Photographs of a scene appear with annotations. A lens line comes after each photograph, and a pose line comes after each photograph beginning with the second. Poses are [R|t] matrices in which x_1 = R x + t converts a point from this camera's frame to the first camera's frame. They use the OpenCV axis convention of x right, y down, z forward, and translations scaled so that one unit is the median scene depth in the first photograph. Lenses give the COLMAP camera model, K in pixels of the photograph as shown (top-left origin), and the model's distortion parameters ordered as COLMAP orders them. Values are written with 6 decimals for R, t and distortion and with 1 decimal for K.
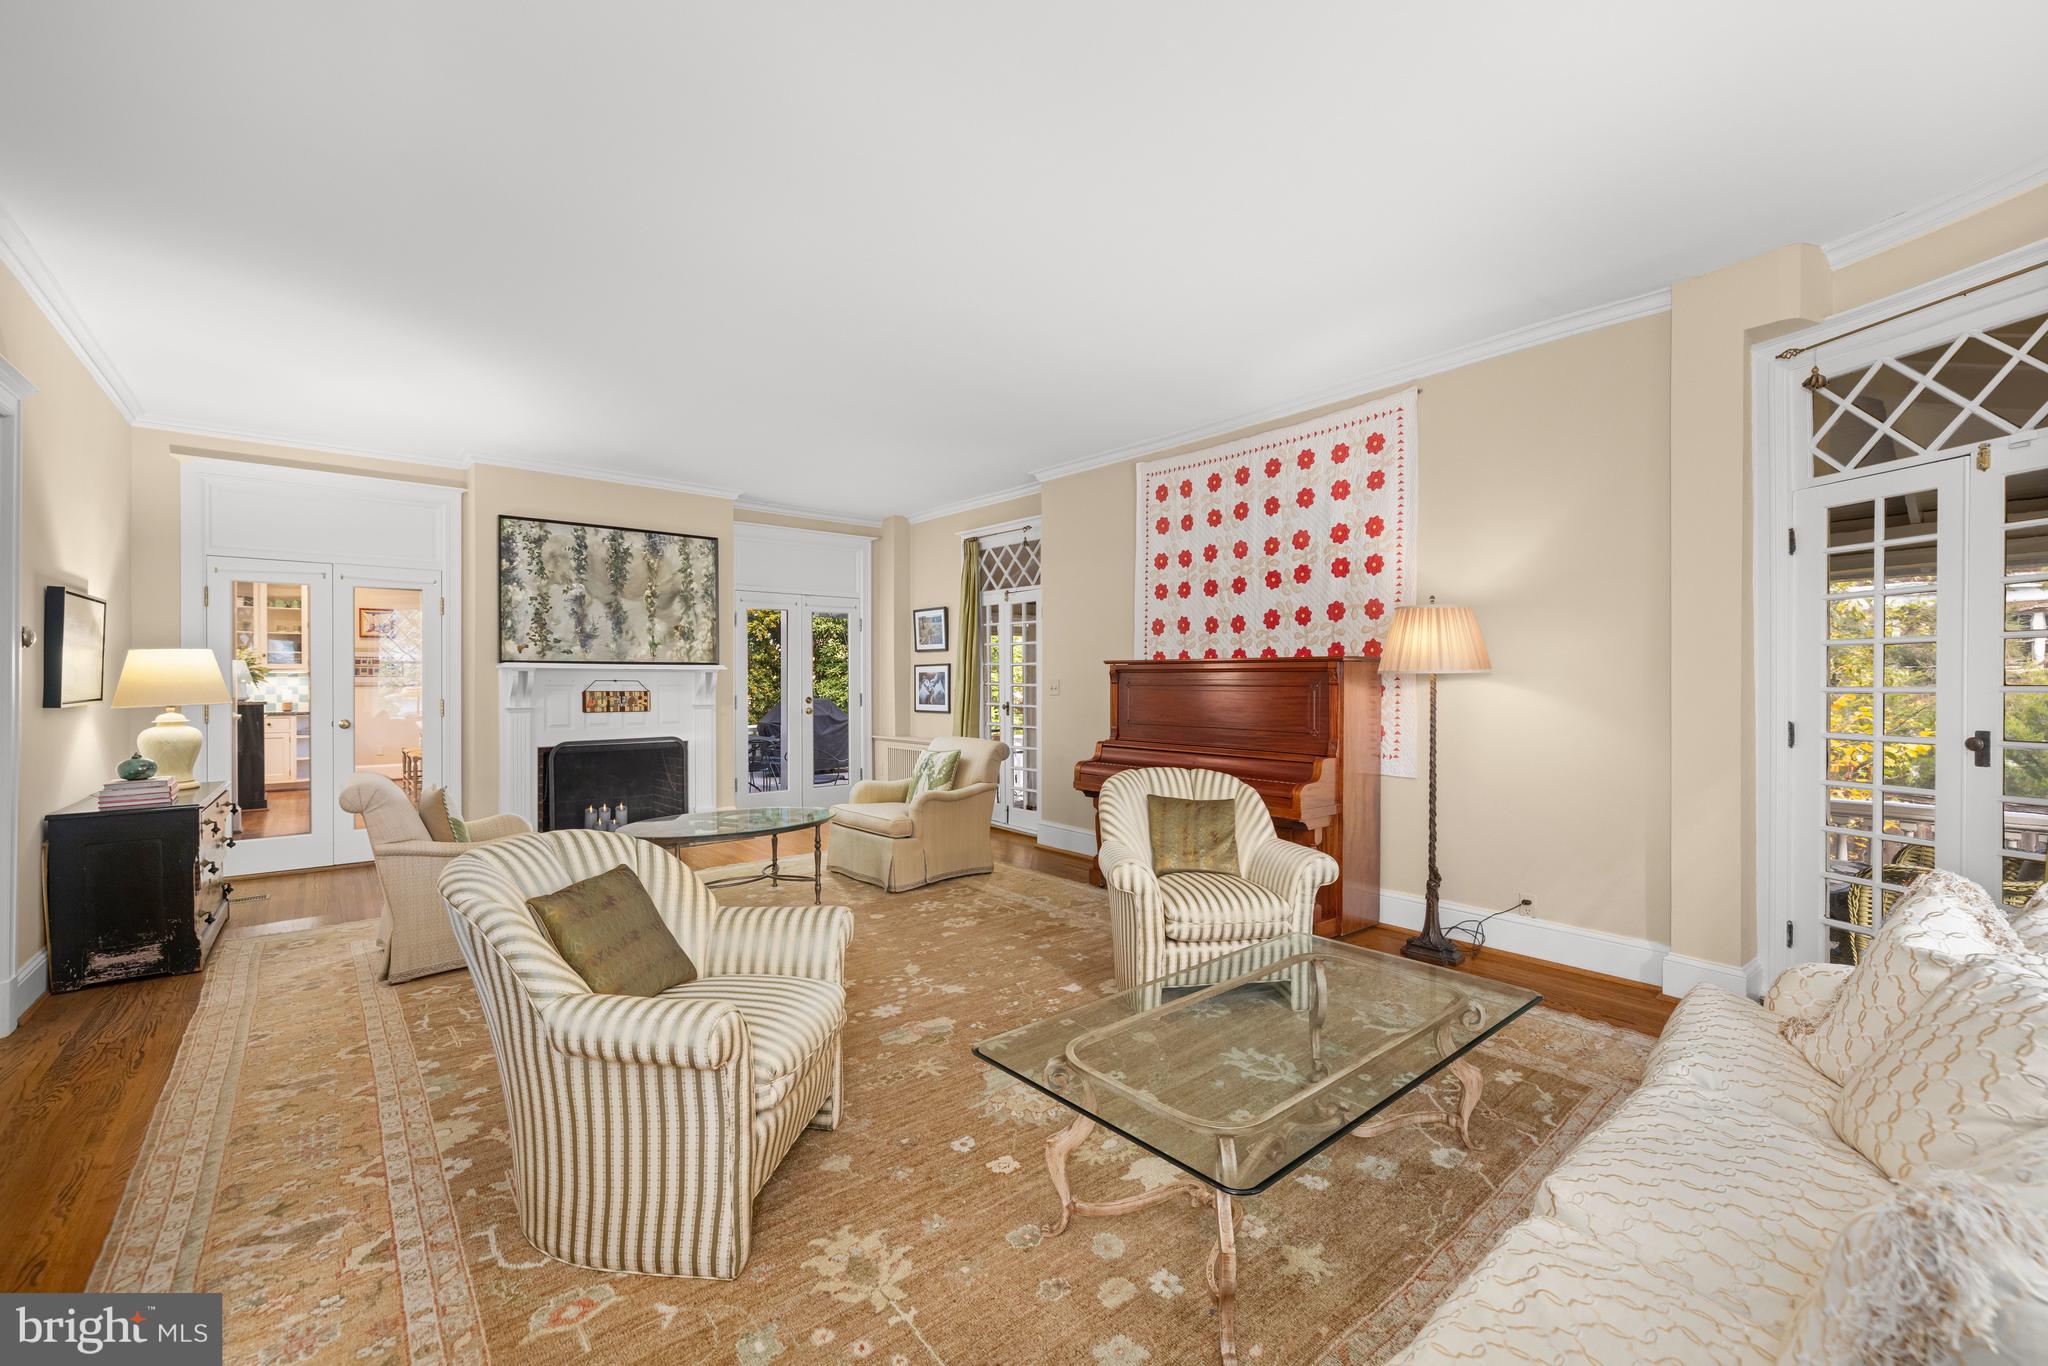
lens RADIAL K [[858.8, 0, 1021.0], [0, 858.8, 682.7], [0, 0, 1]] dist [-0.003540, 0.000017]
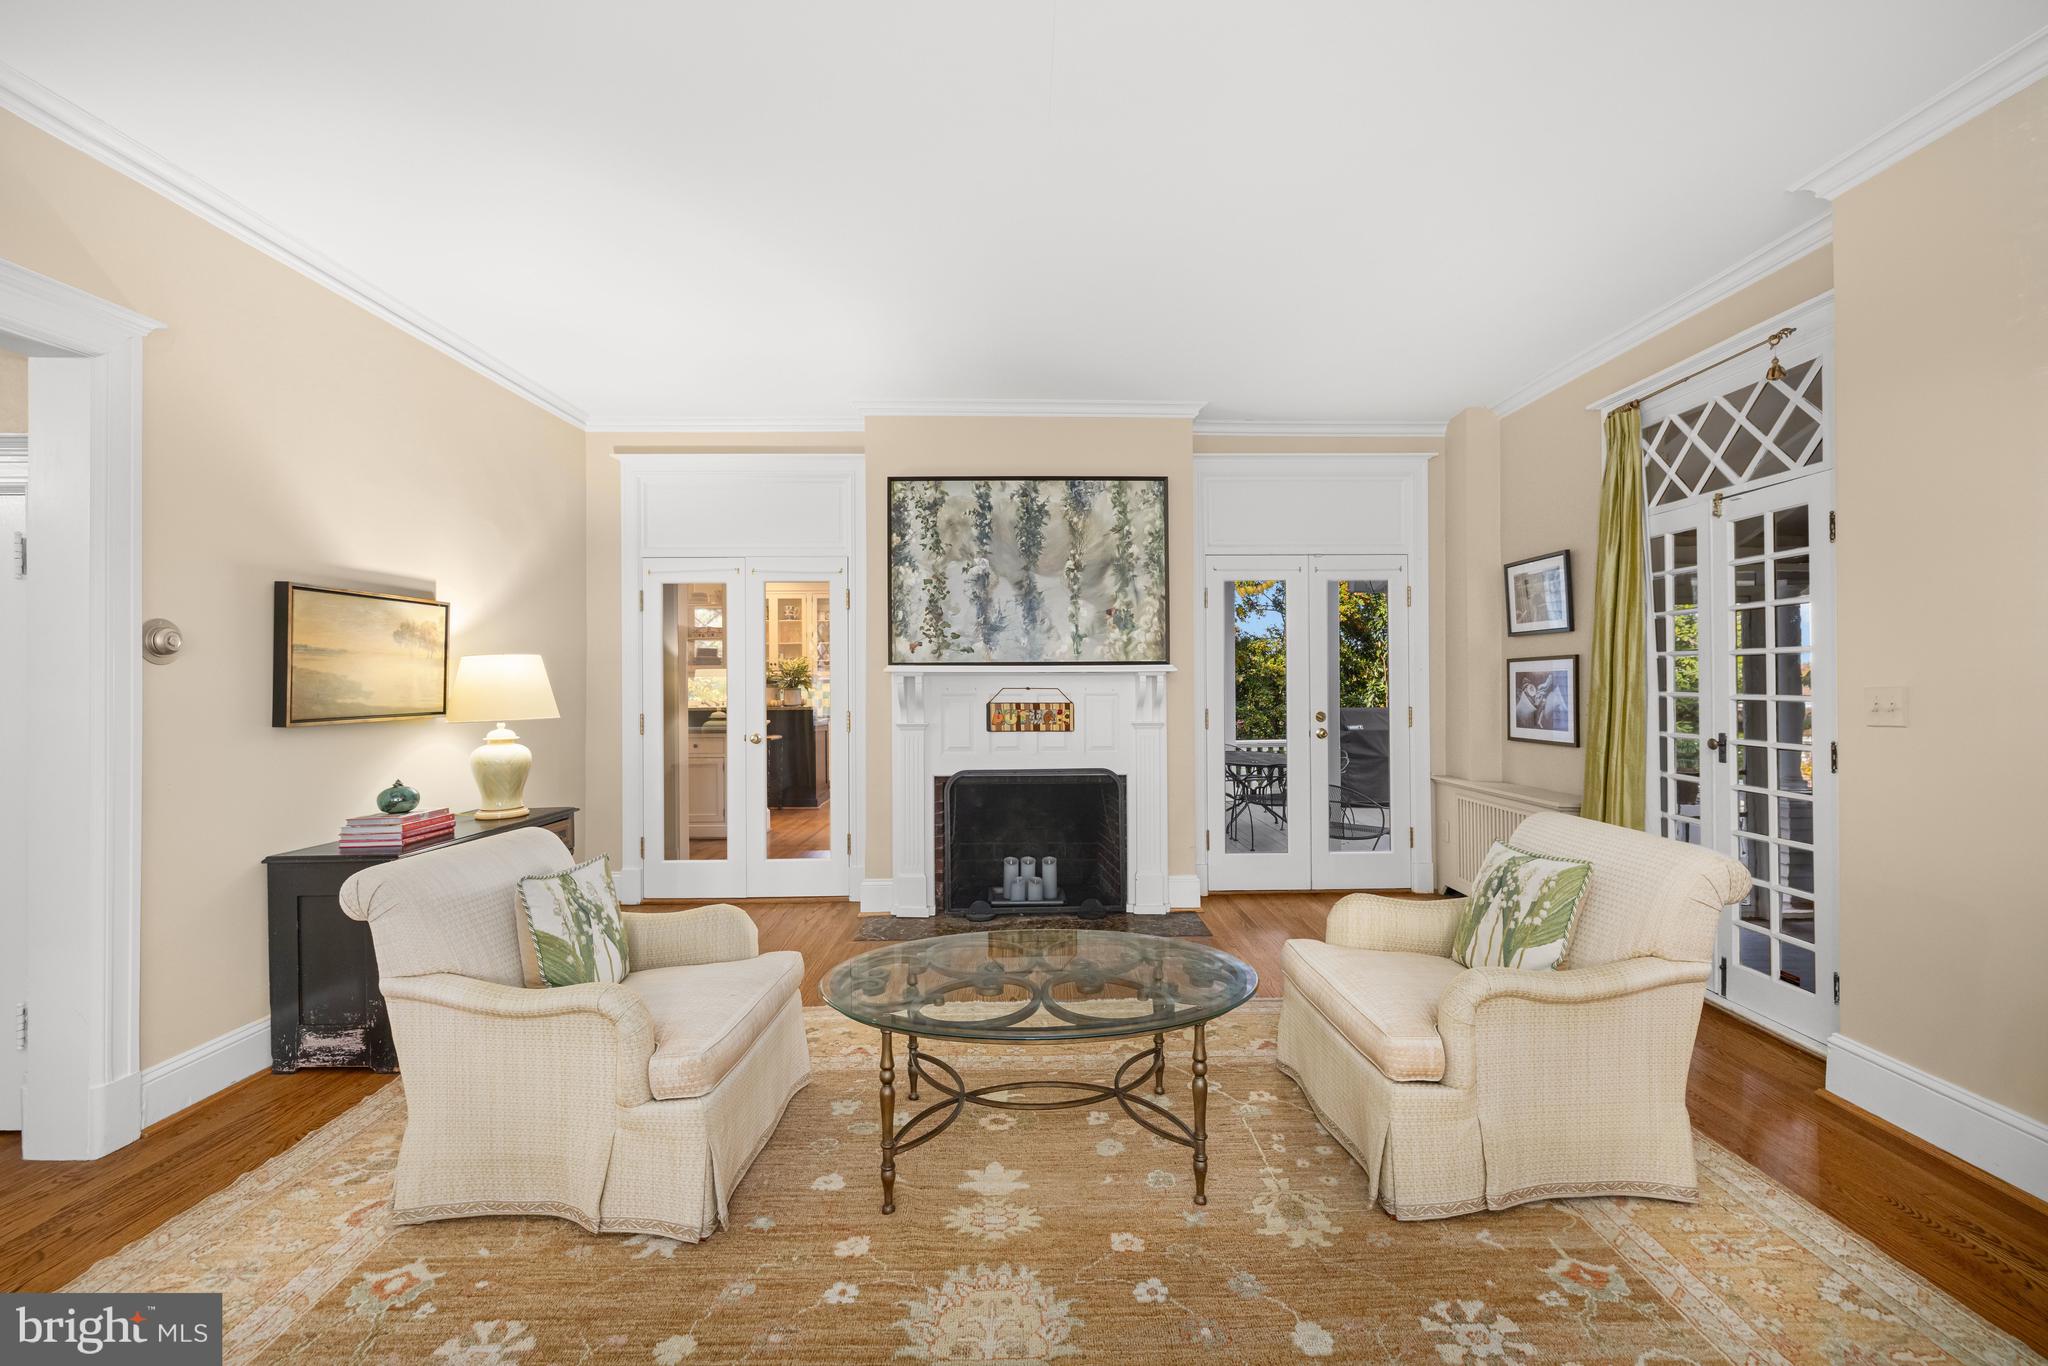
lens RADIAL K [[858.8, 0, 1021.0], [0, 858.8, 682.7], [0, 0, 1]] dist [-0.003540, 0.000017]
pose [[0.781401, -0.002444, -0.624025, -0.023356], [0.002499, 0.999997, -0.000786, -0.006525], [0.624024, -0.000945, 0.781404, 0.426612]]
